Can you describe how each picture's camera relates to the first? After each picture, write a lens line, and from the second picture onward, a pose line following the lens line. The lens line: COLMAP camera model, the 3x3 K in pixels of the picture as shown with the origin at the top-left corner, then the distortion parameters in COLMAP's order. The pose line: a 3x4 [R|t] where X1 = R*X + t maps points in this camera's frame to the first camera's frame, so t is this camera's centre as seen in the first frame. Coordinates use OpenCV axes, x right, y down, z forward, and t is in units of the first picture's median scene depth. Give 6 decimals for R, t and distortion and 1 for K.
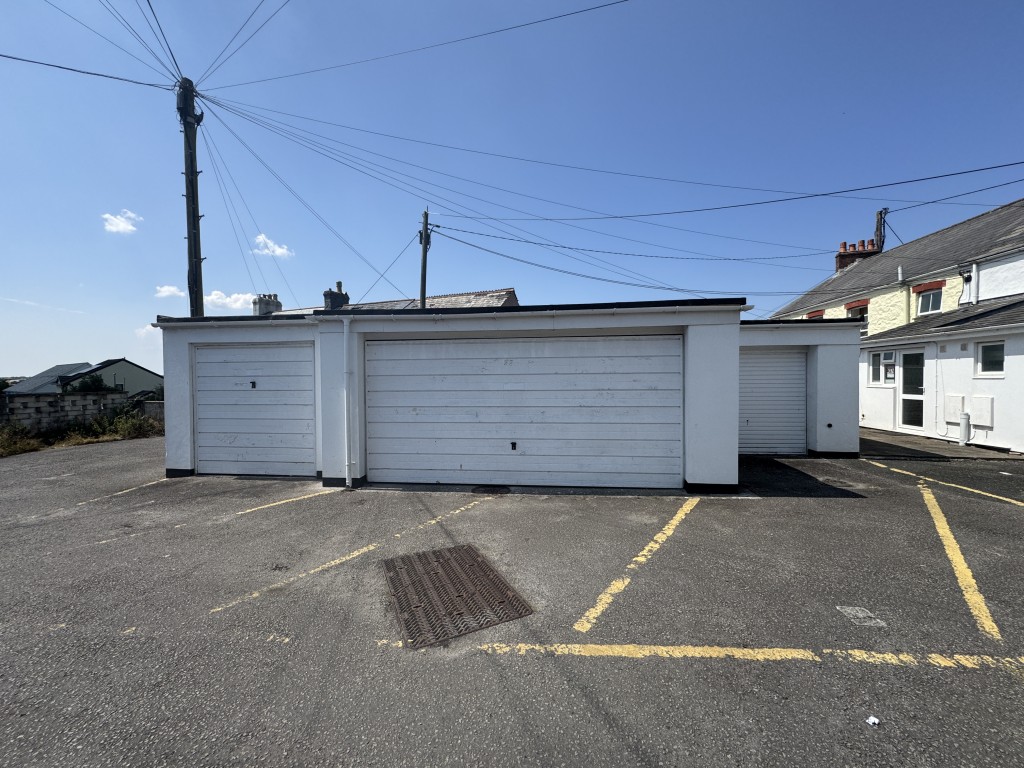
lens RADIAL K [[409.5, 0, 510.8], [0, 409.5, 384.0], [0, 0, 1]] dist [-0.001779, 0.000391]
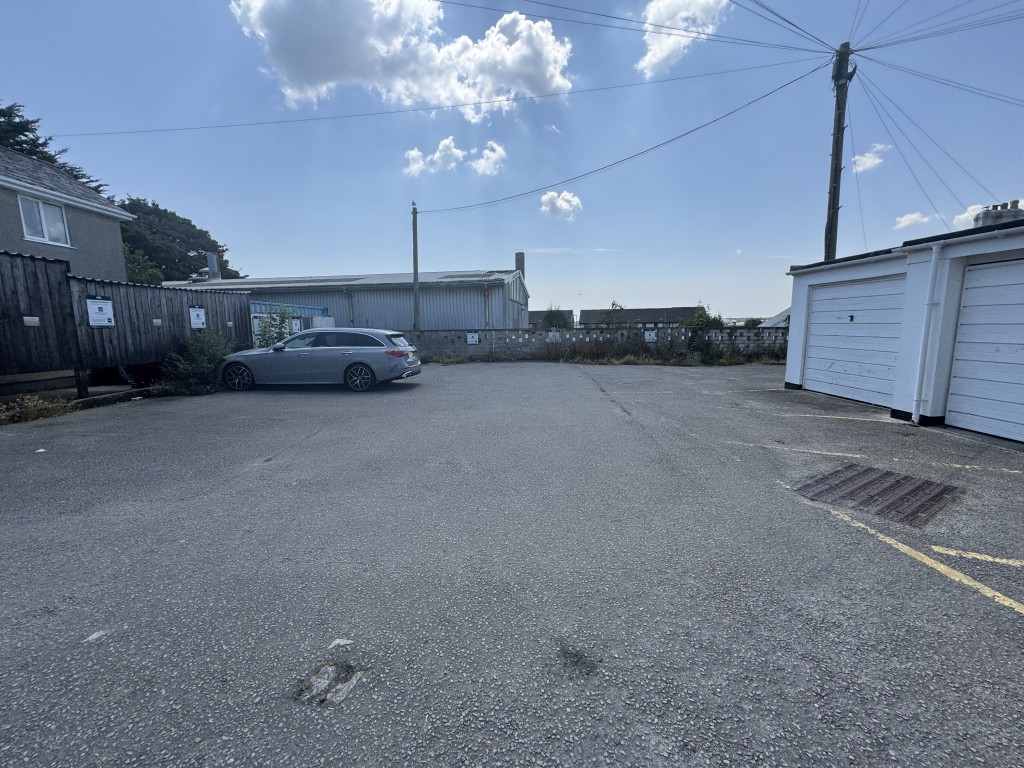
lens RADIAL K [[409.5, 0, 510.8], [0, 409.5, 384.0], [0, 0, 1]] dist [-0.001779, 0.000391]
pose [[0.126715, 0.149255, -0.980646, 0.325487], [-0.002256, 0.988656, 0.150183, 0.011486], [0.991937, -0.016818, 0.125614, -0.062220]]
